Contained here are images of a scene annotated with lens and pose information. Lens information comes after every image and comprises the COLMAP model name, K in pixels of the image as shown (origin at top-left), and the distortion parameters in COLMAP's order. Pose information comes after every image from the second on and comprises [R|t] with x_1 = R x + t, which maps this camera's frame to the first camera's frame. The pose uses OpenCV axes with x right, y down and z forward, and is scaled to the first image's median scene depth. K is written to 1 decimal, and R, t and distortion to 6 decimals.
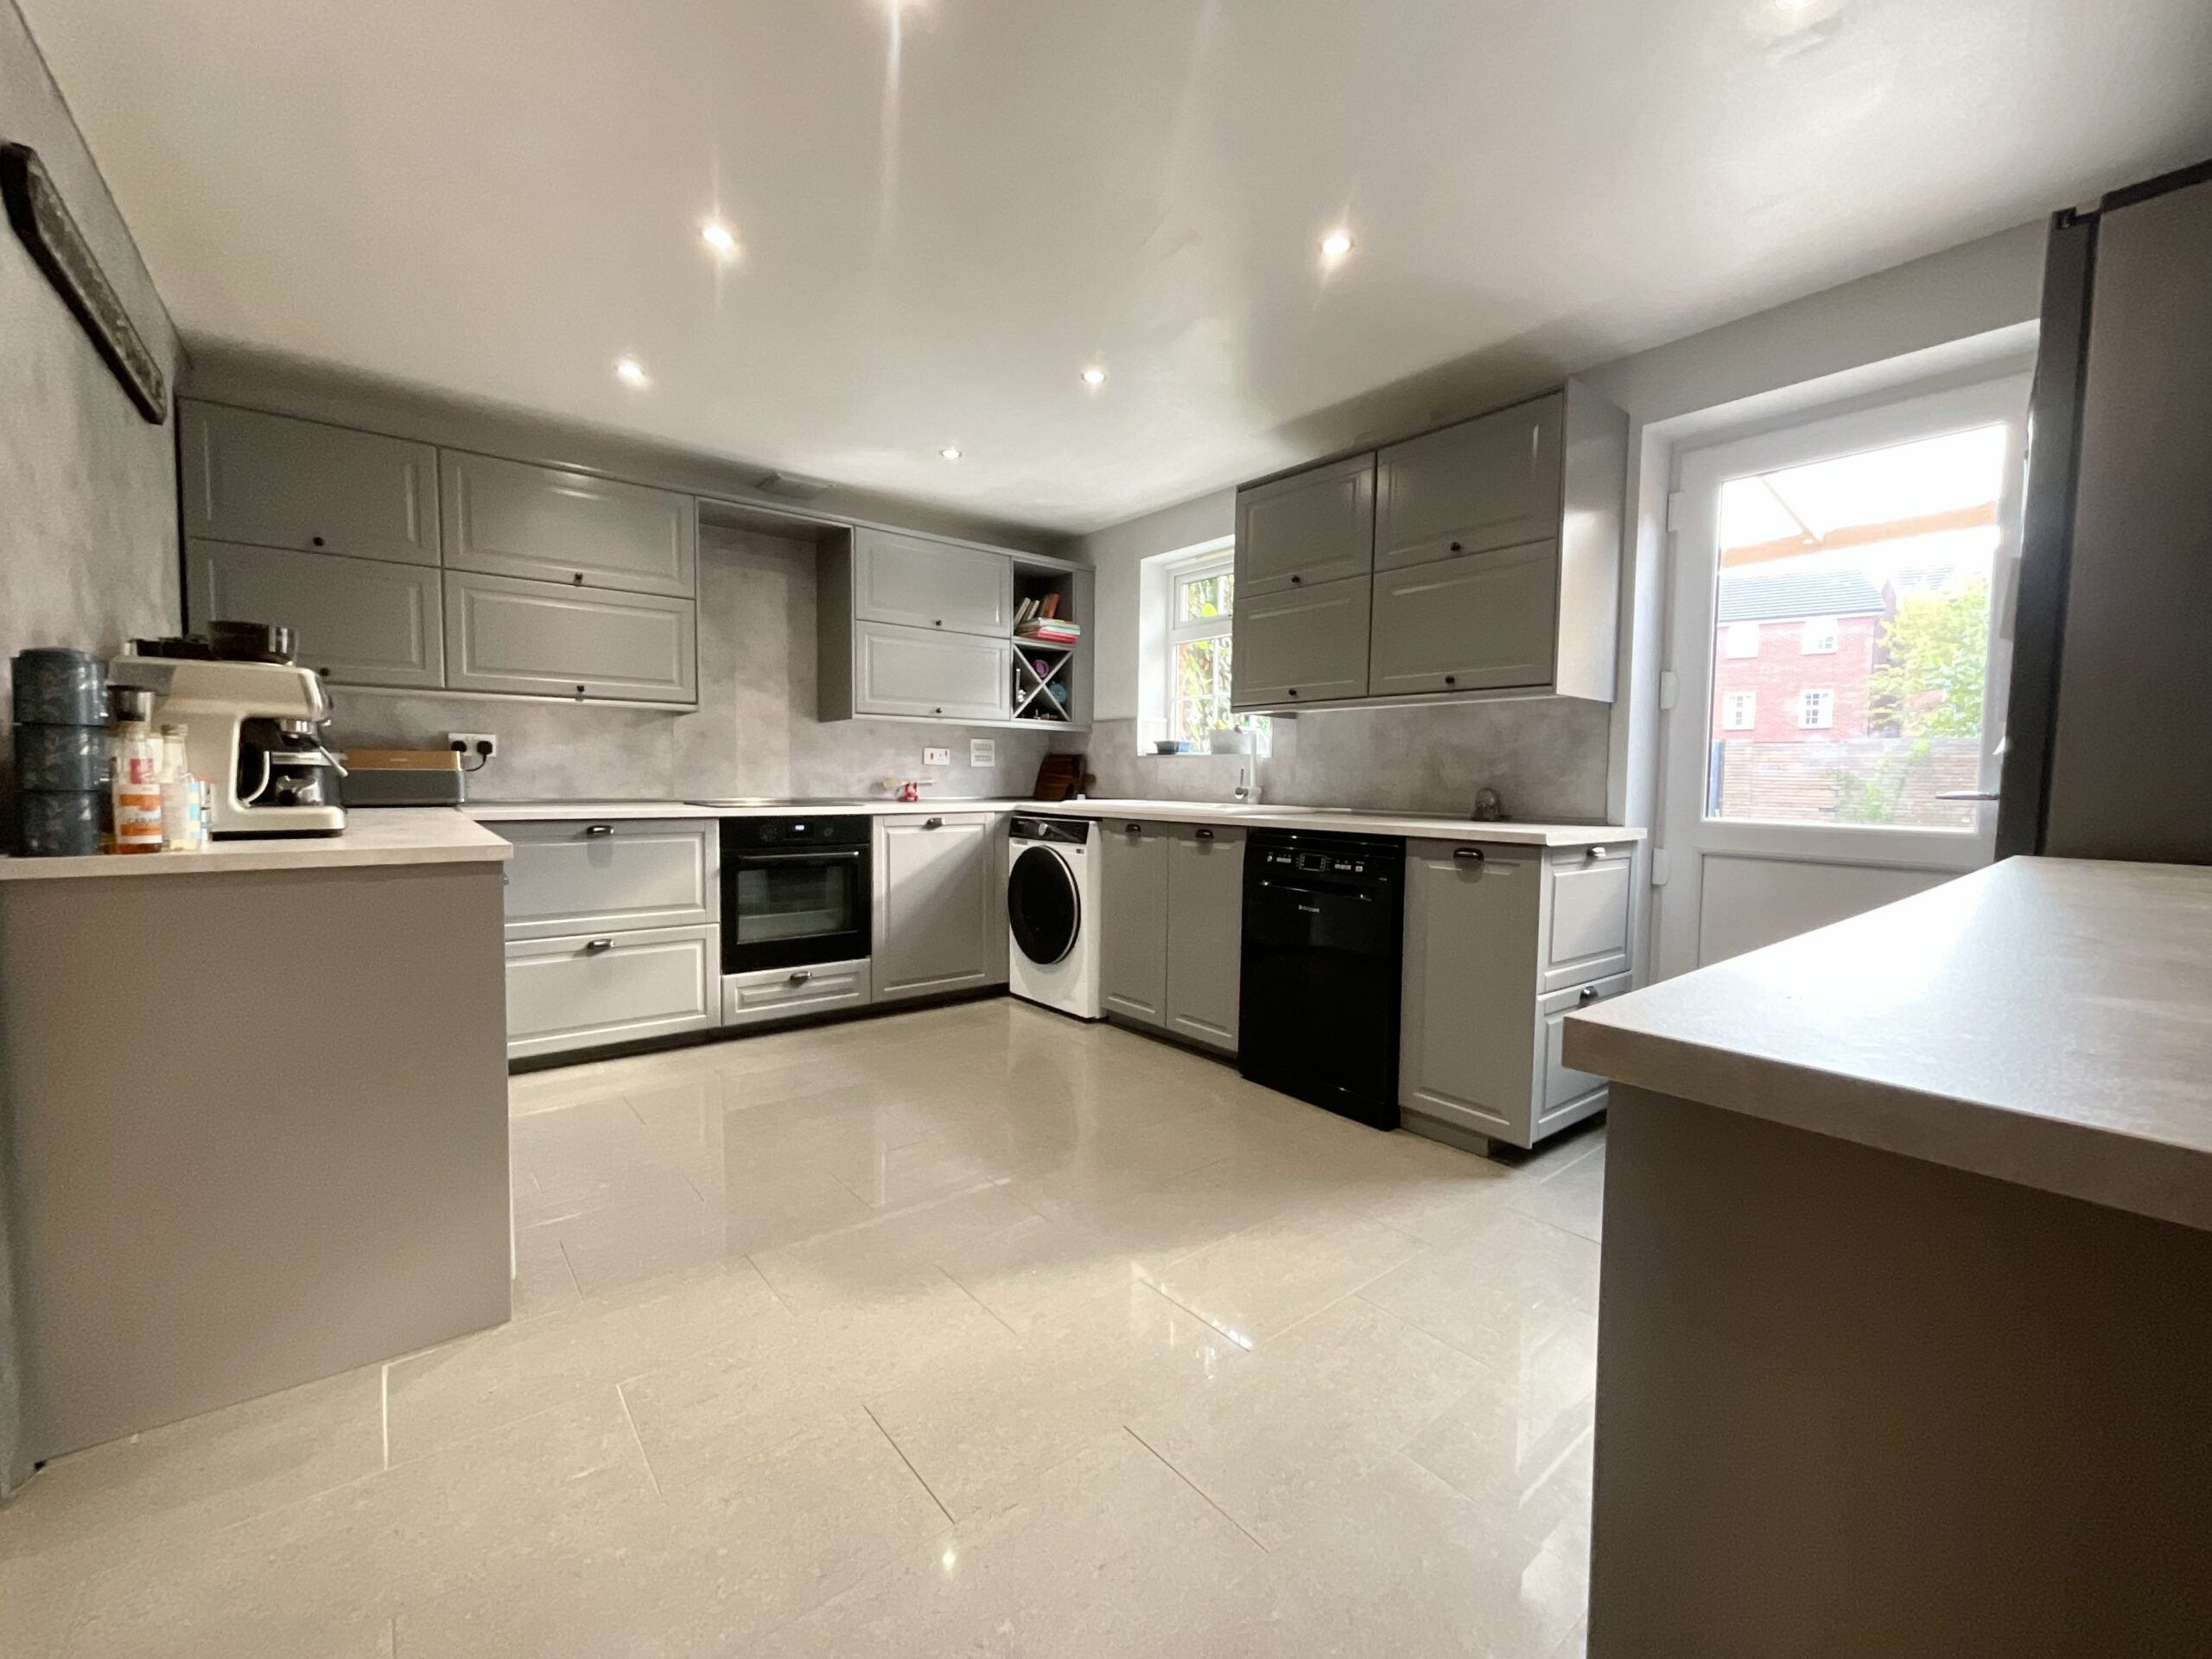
lens RADIAL K [[904.4, 0, 1083.9], [0, 904.4, 832.2], [0, 0, 1]] dist [-0.000720, 0.000075]
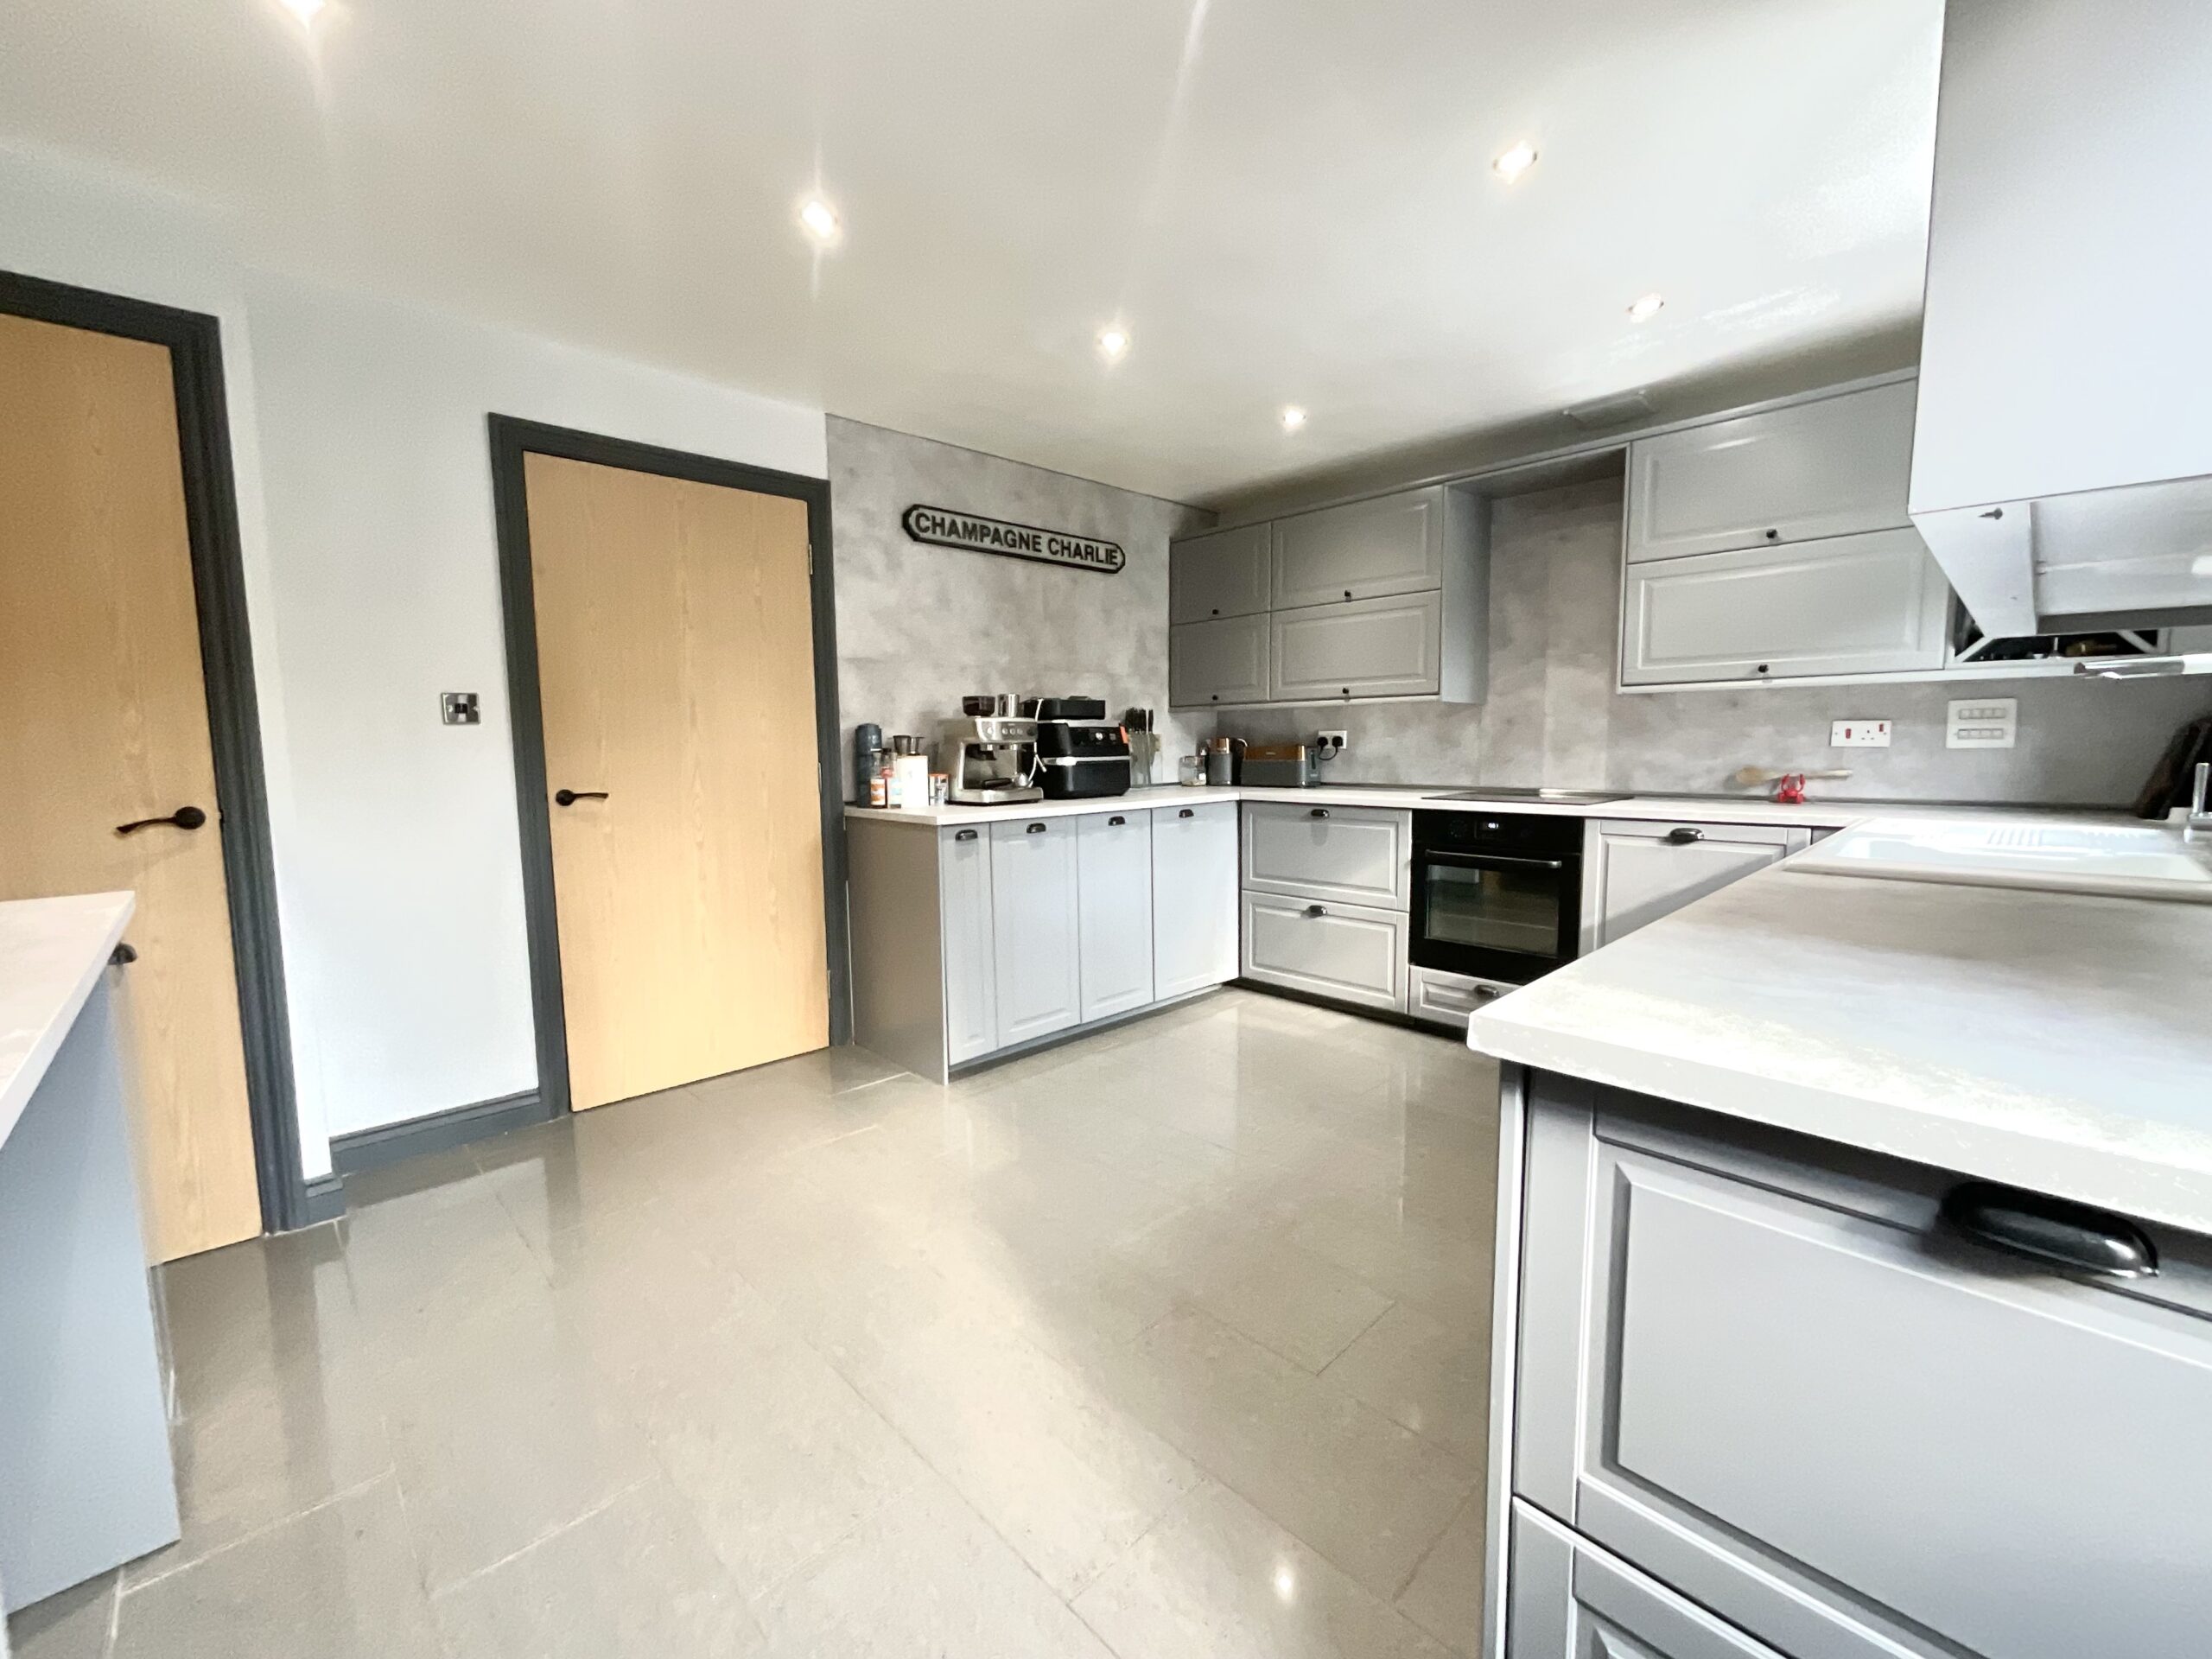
lens RADIAL K [[894.0, 0, 1106.0], [0, 894.0, 829.5], [0, 0, 1]] dist [-0.000384, 0.000043]
pose [[0.104339, 0.084263, -0.990966, 0.494067], [-0.048184, 0.995663, 0.079589, -0.050540], [0.993374, 0.039444, 0.107947, 0.502081]]
